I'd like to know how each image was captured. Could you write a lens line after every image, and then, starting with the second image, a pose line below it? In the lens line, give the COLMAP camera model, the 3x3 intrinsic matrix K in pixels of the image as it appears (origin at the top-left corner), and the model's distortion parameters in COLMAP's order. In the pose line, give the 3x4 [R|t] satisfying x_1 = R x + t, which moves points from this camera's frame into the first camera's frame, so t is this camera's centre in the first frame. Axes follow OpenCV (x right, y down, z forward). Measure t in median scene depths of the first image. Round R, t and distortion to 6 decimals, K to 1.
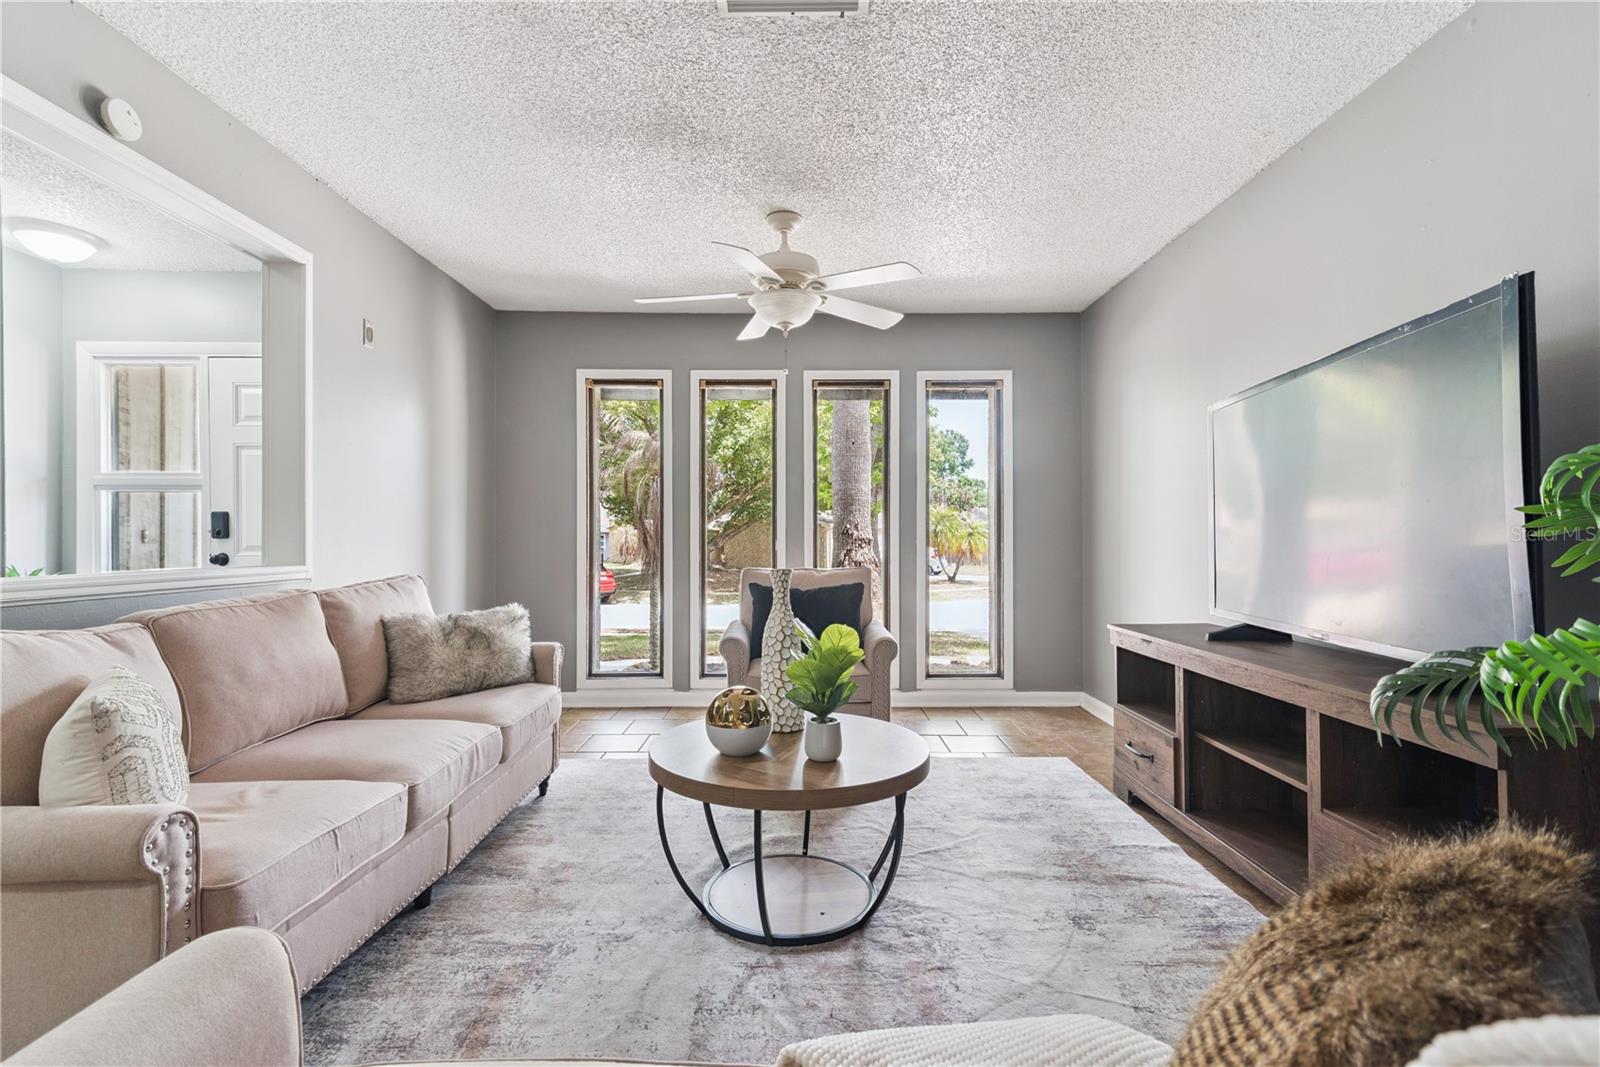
lens RADIAL K [[727.8, 0, 796.2], [0, 727.8, 537.8], [0, 0, 1]] dist [0.000652, -0.000097]
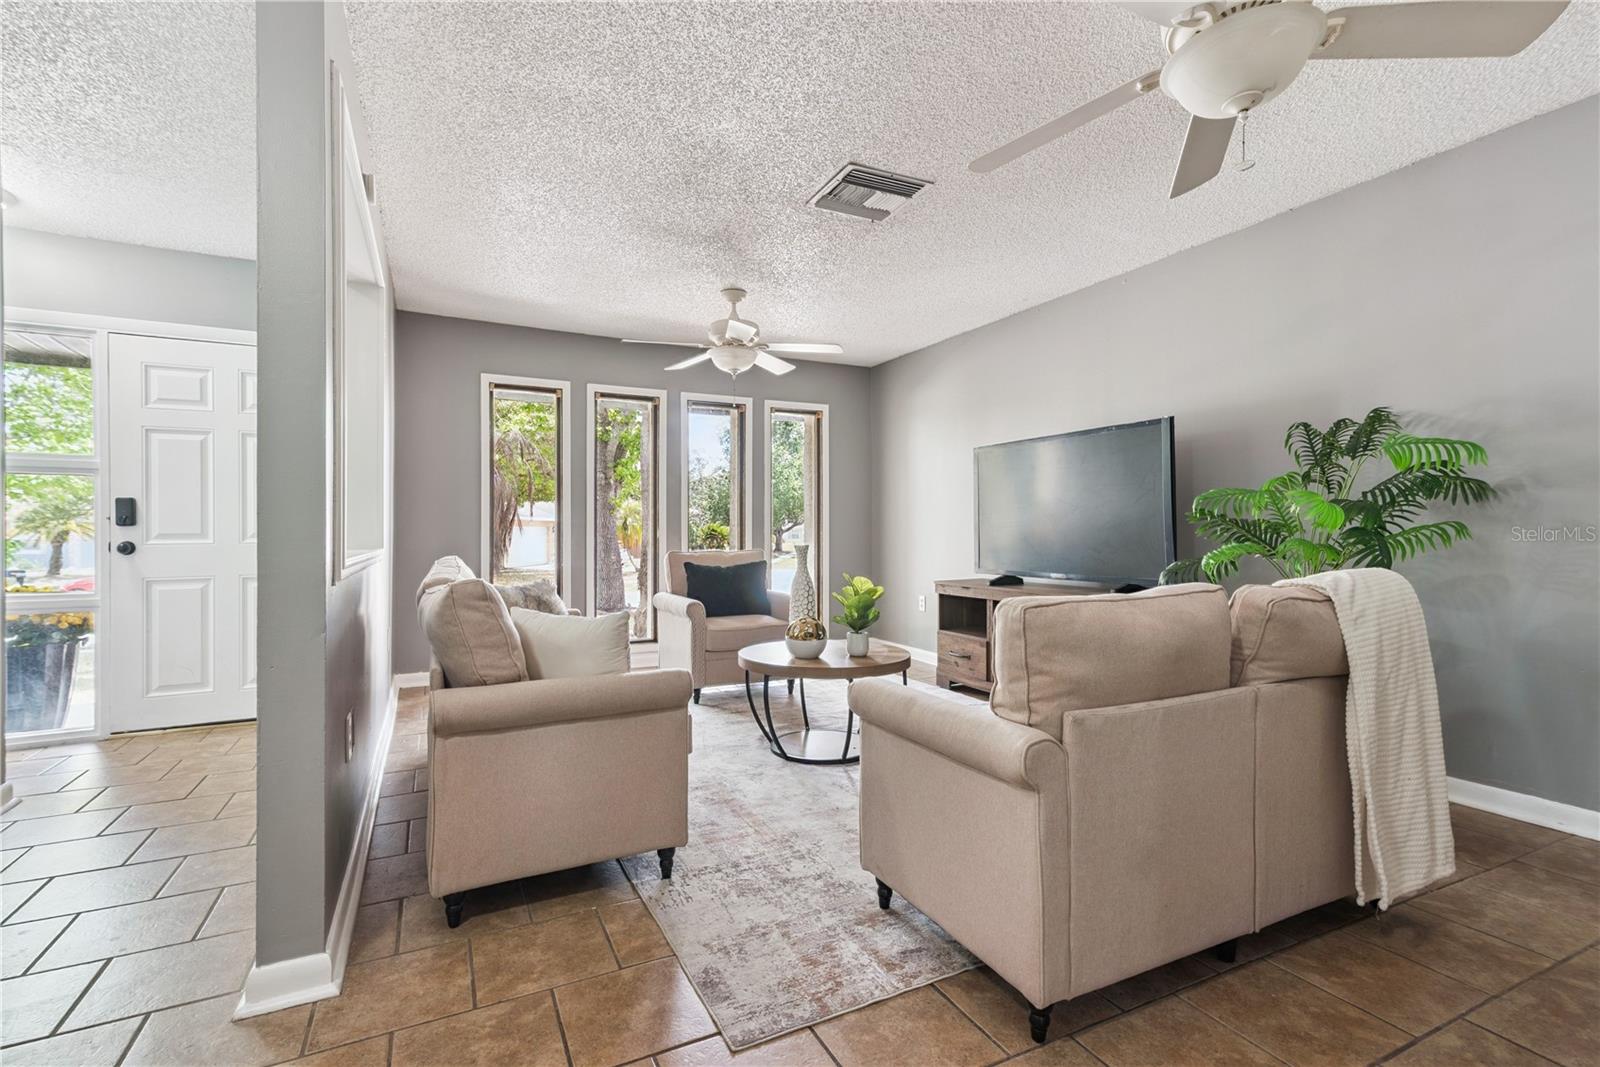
lens RADIAL K [[730.4, 0, 796.0], [0, 730.4, 526.8], [0, 0, 1]] dist [0.000038, -0.000007]
pose [[0.895534, 0.001955, 0.444989, -0.511538], [0.000344, 0.999987, -0.005085, 0.008205], [-0.444993, 0.004707, 0.895522, -0.275561]]
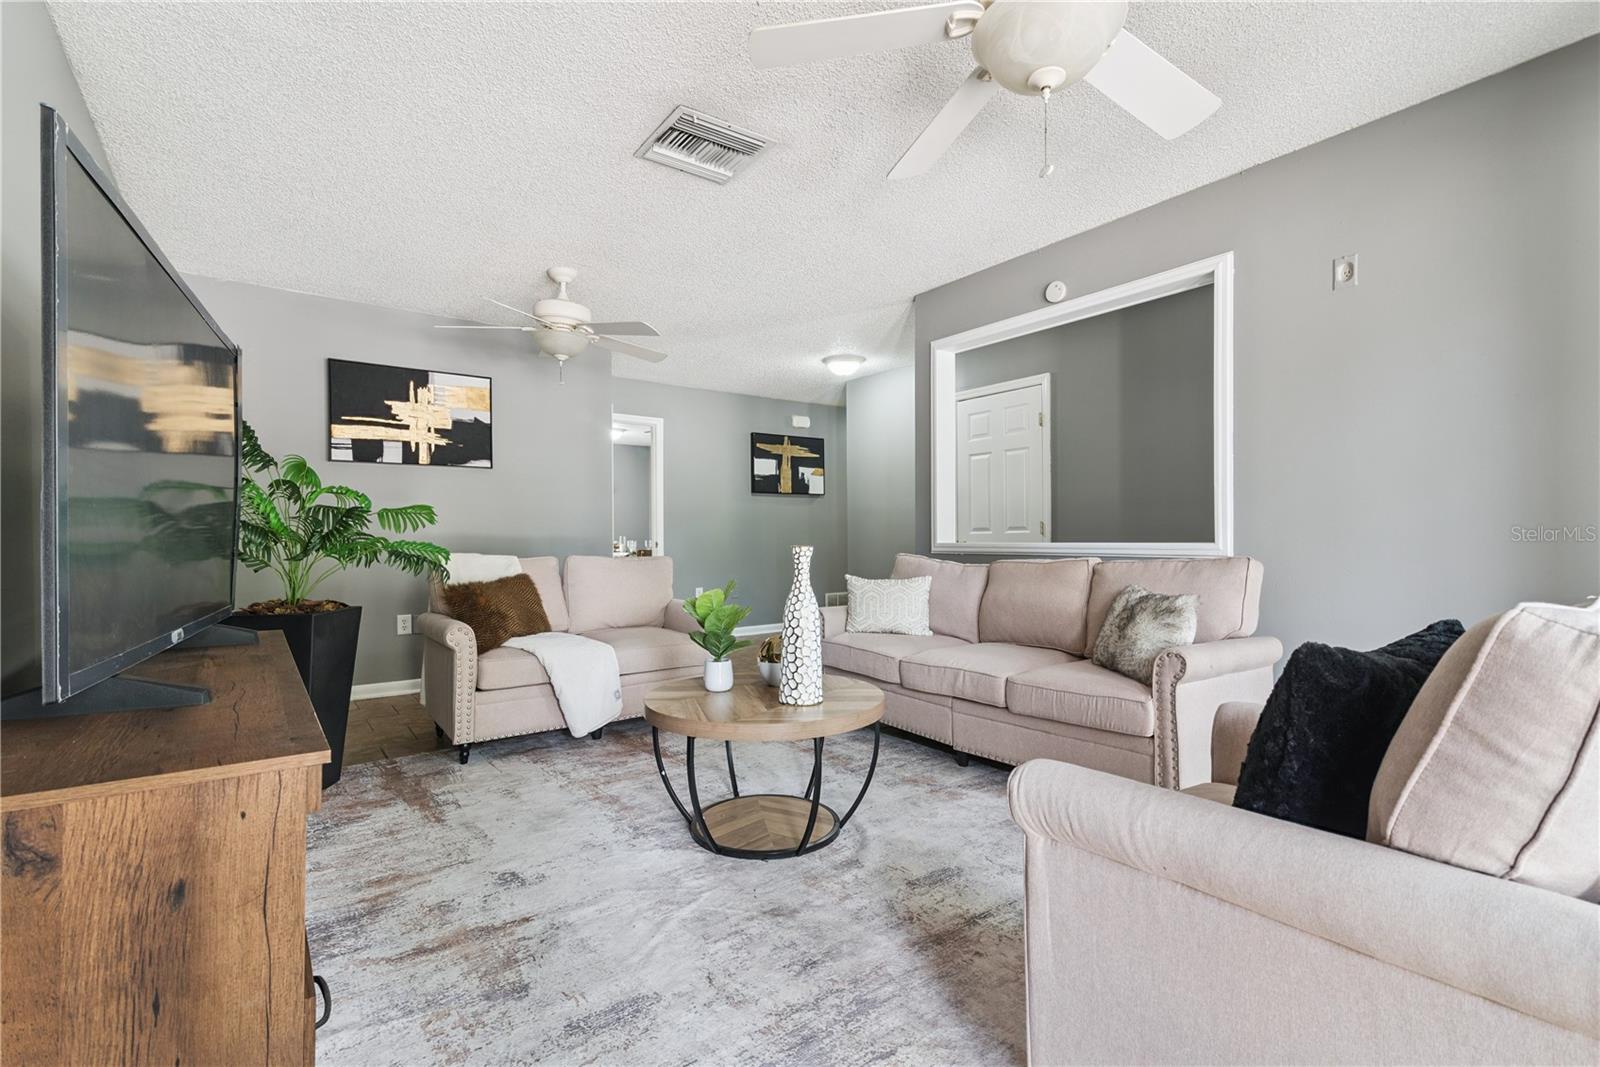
lens RADIAL K [[727.8, 0, 796.2], [0, 727.8, 537.8], [0, 0, 1]] dist [0.000652, -0.000097]
pose [[-0.803673, 0.005353, -0.595047, 0.417852], [0.008854, 0.999956, -0.002962, 0.023867], [0.595005, -0.007649, -0.803686, 1.282631]]
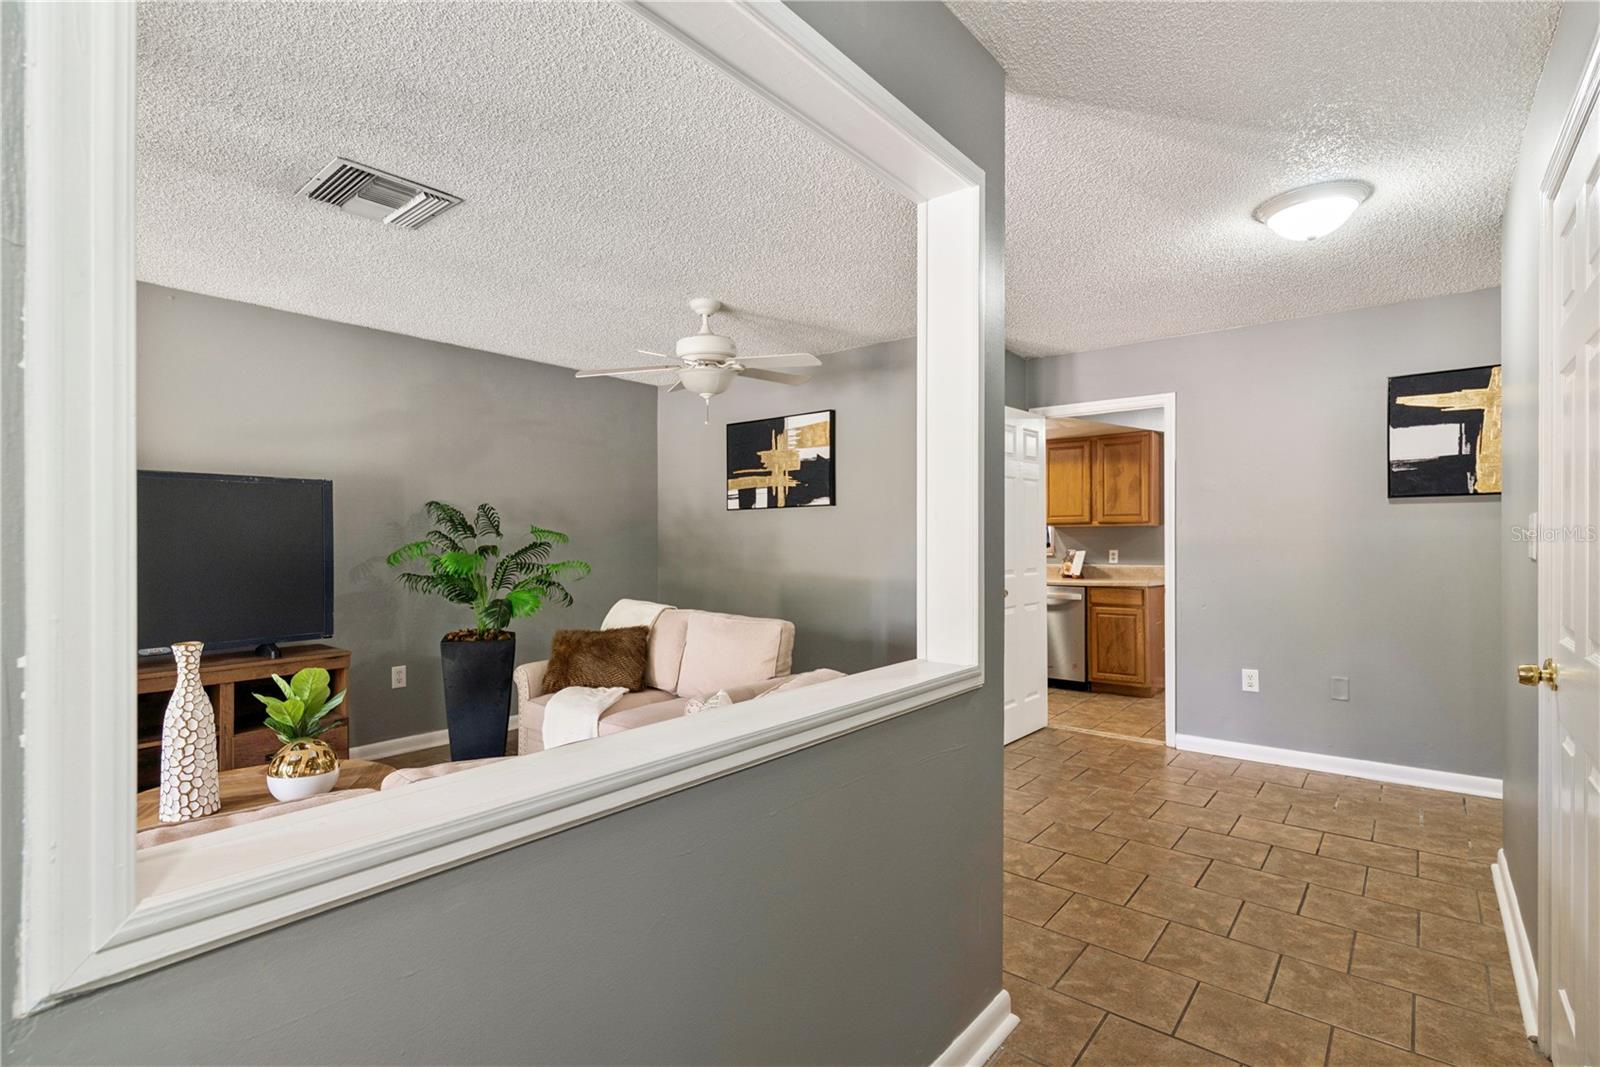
lens RADIAL K [[760.3, 0, 798.4], [0, 760.3, 541.7], [0, 0, 1]] dist [0.002987, -0.000072]
pose [[-0.776357, 0.004615, 0.630276, -0.870940], [0.002584, 0.999988, -0.004139, -0.054121], [-0.630288, -0.001585, -0.776360, 0.885024]]
